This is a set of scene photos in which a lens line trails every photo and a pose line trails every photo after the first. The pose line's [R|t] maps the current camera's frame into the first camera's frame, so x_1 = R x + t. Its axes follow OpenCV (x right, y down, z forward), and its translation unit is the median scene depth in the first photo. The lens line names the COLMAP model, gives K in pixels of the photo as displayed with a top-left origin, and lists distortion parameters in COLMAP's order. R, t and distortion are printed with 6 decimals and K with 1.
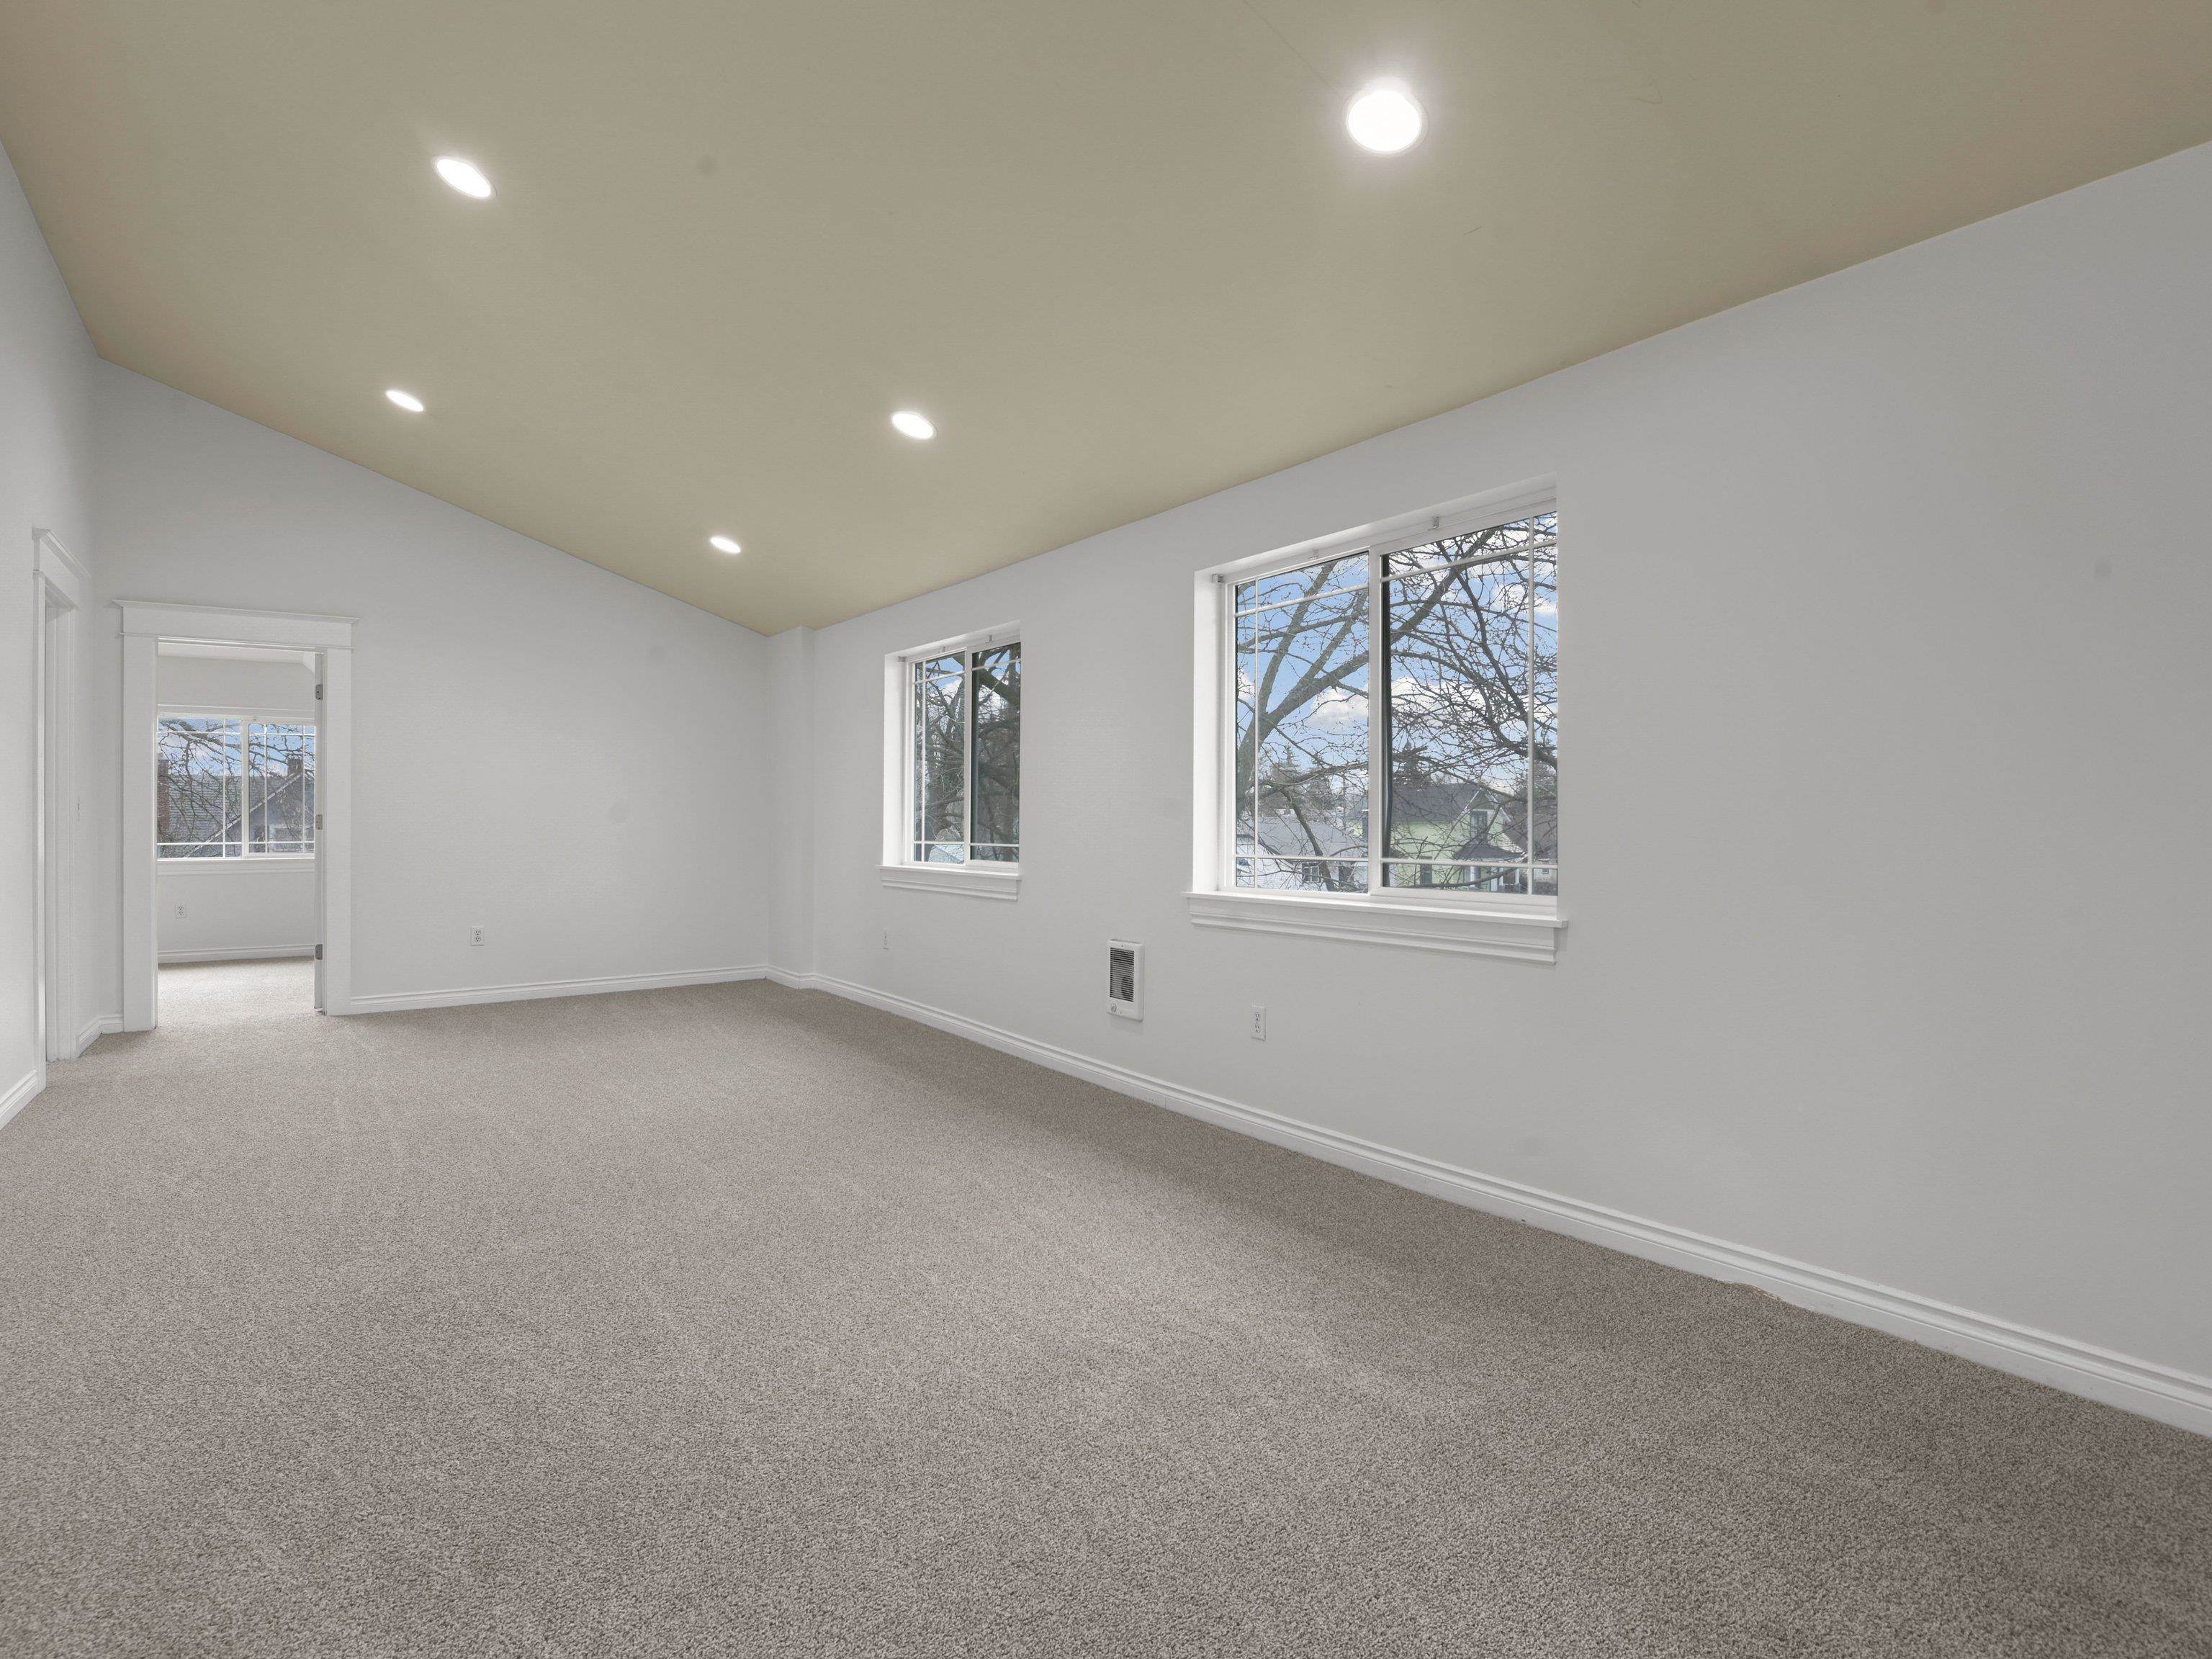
lens RADIAL K [[1140.3, 0, 1100.0], [0, 1140.3, 817.1], [0, 0, 1]] dist [-0.009465, -0.001219]
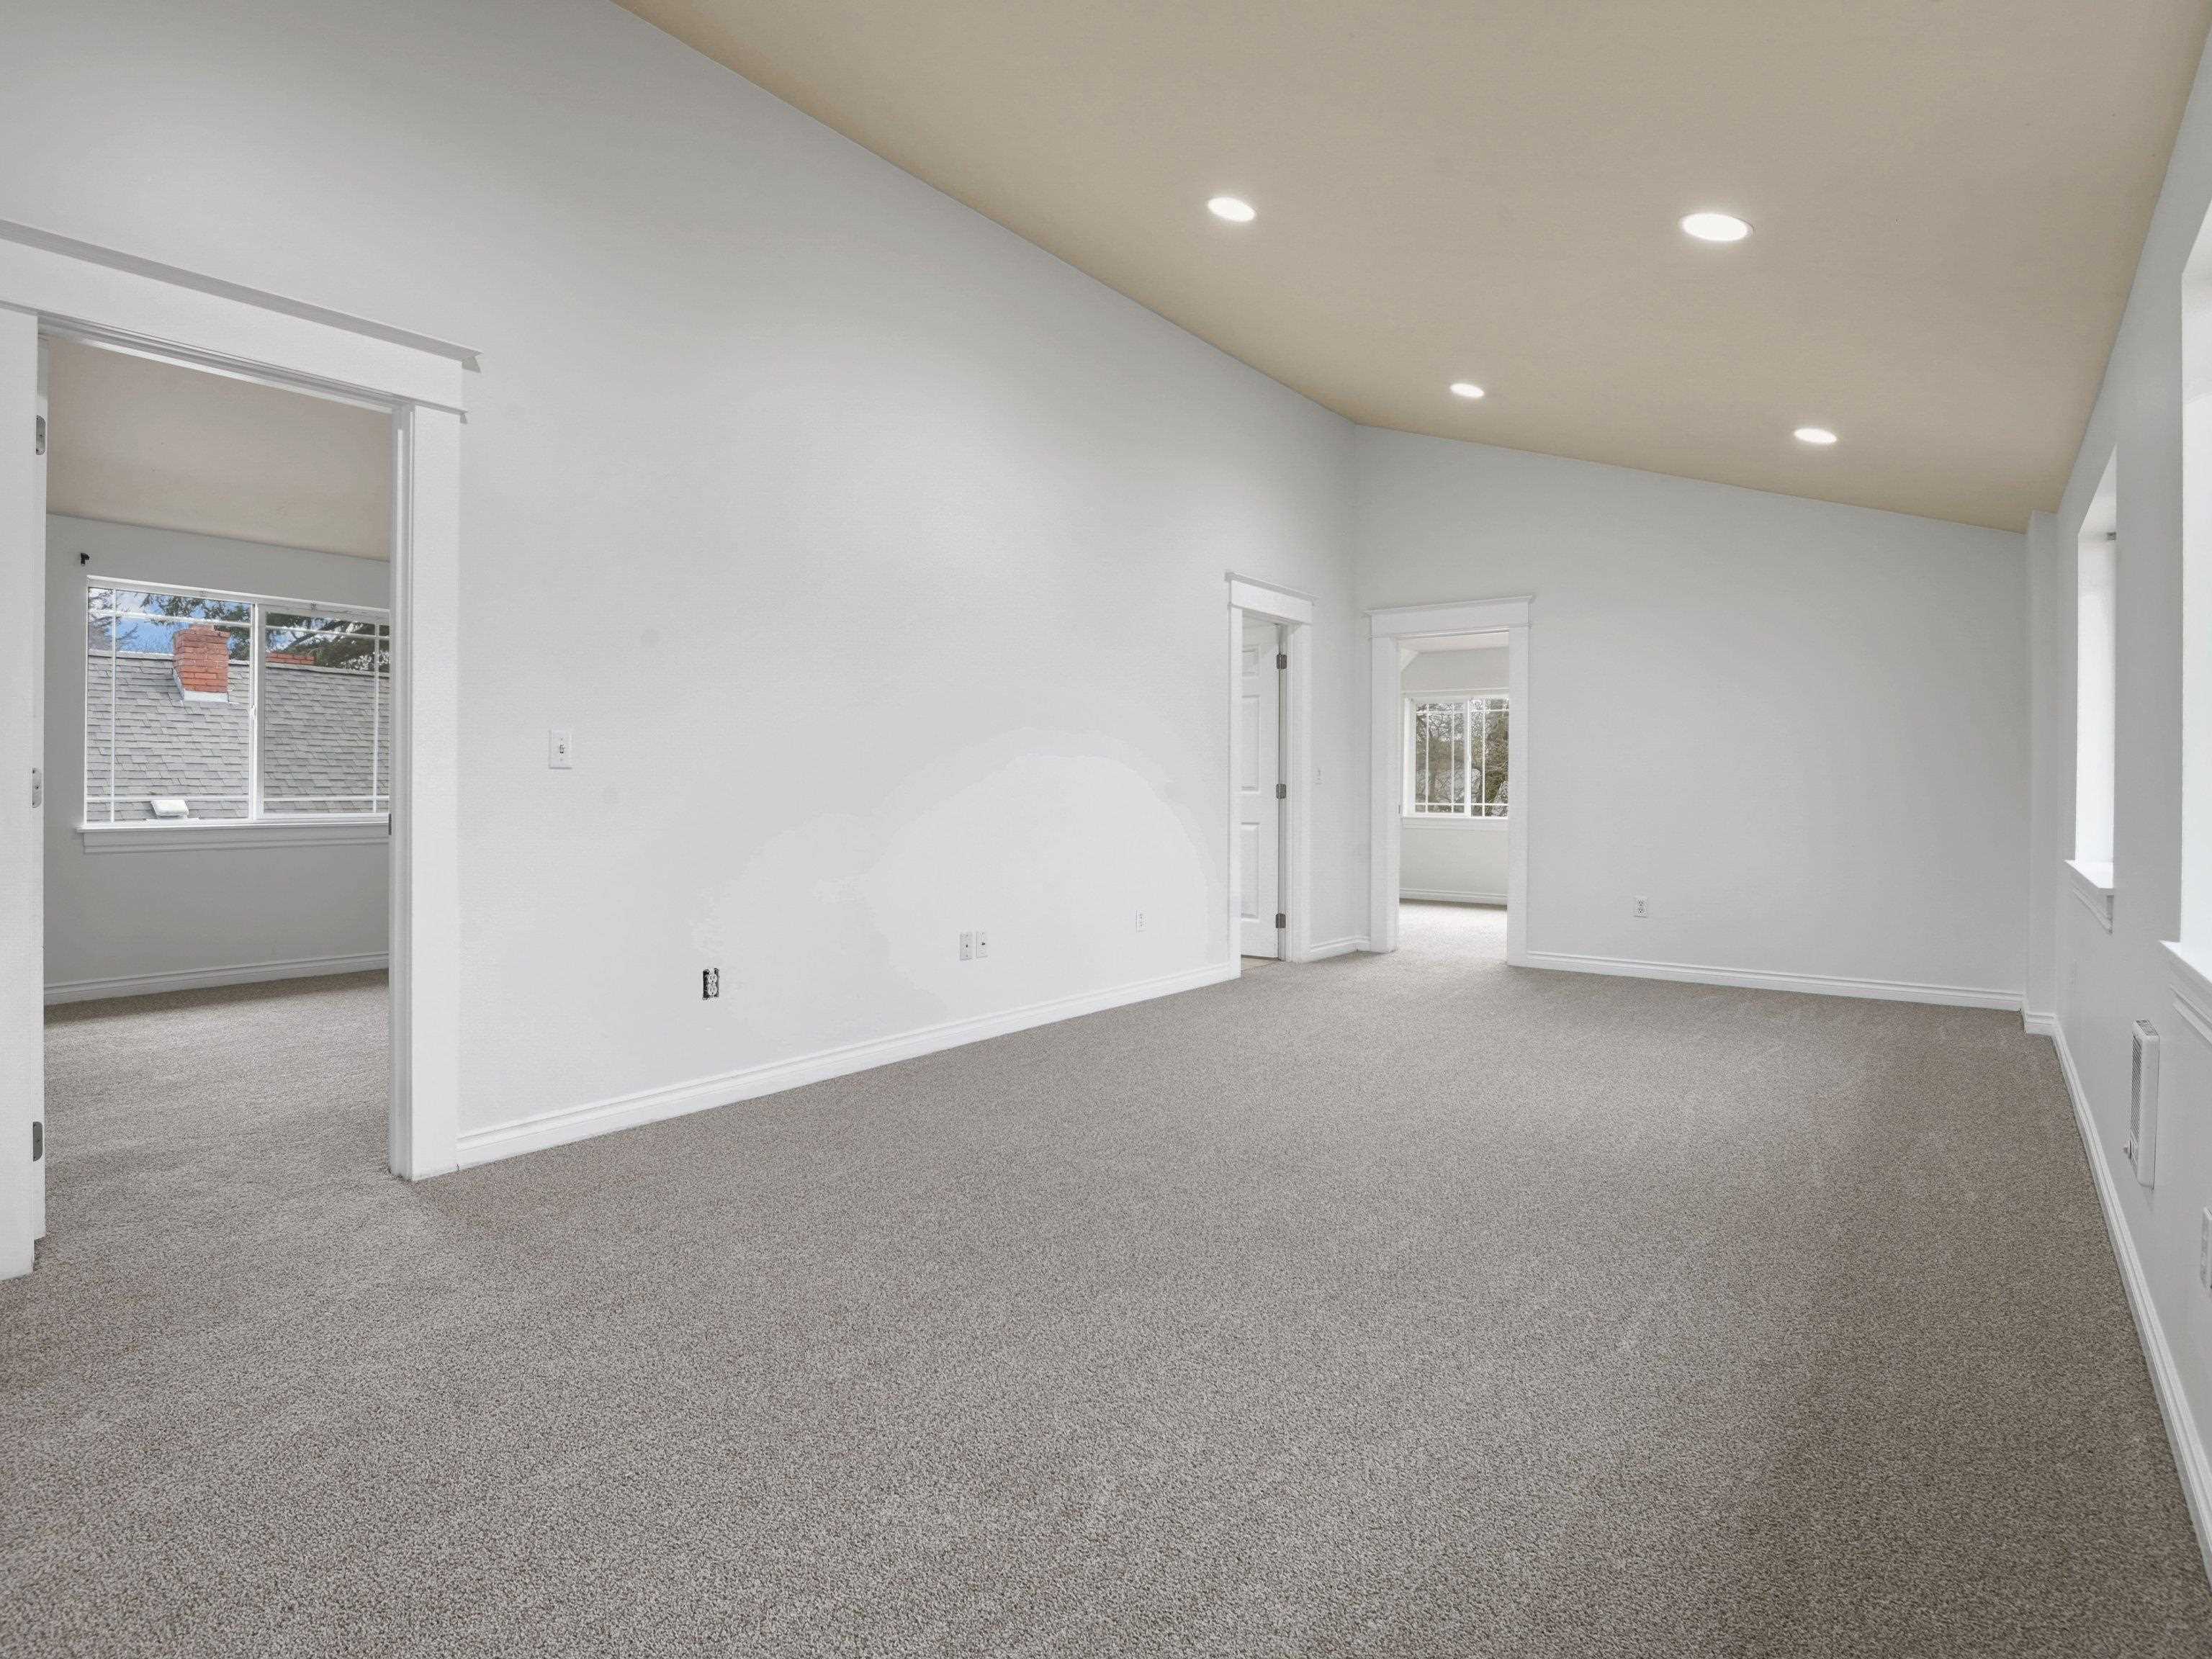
lens RADIAL K [[1166.2, 0, 1103.6], [0, 1166.2, 784.9], [0, 0, 1]] dist [-0.000146, -0.000337]
pose [[0.305712, 0.010059, -0.952071, 0.293408], [-0.009593, 0.999926, 0.007484, -0.001980], [0.952076, 0.006846, 0.305786, 0.306101]]
